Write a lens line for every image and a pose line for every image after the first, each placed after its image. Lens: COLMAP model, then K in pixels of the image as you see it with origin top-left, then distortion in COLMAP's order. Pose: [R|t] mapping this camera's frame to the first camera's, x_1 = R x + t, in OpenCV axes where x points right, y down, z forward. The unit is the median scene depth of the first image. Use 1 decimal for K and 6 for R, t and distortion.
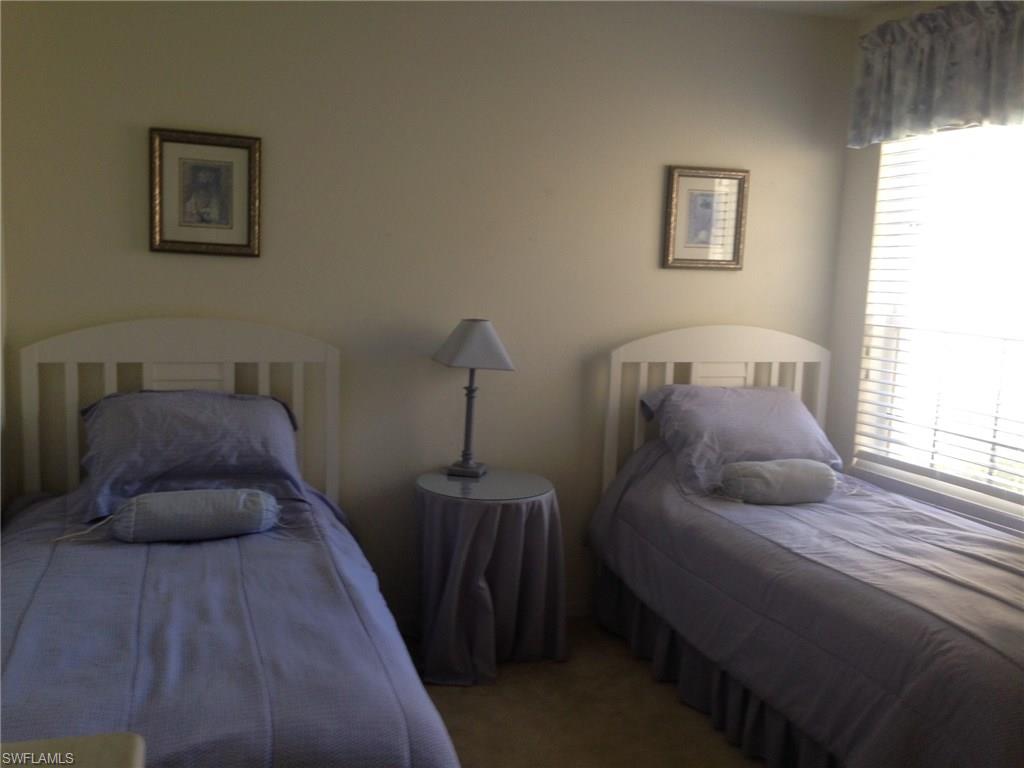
lens RADIAL K [[947.8, 0, 512.6], [0, 947.8, 387.8], [0, 0, 1]] dist [0.146624, -0.267892]
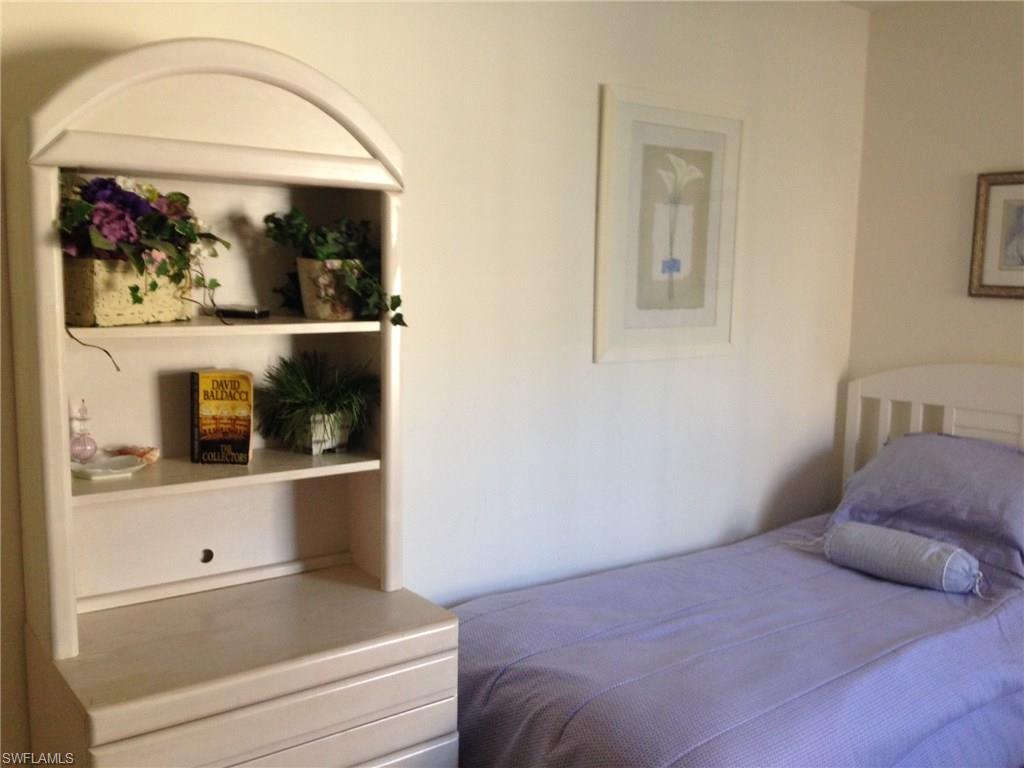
lens RADIAL K [[947.8, 0, 512.6], [0, 947.8, 387.8], [0, 0, 1]] dist [0.146624, -0.267892]
pose [[0.306948, 0.078816, -0.948457, 0.437324], [-0.124987, 0.991272, 0.041925, -0.030849], [0.943484, 0.105676, 0.314120, 0.248782]]
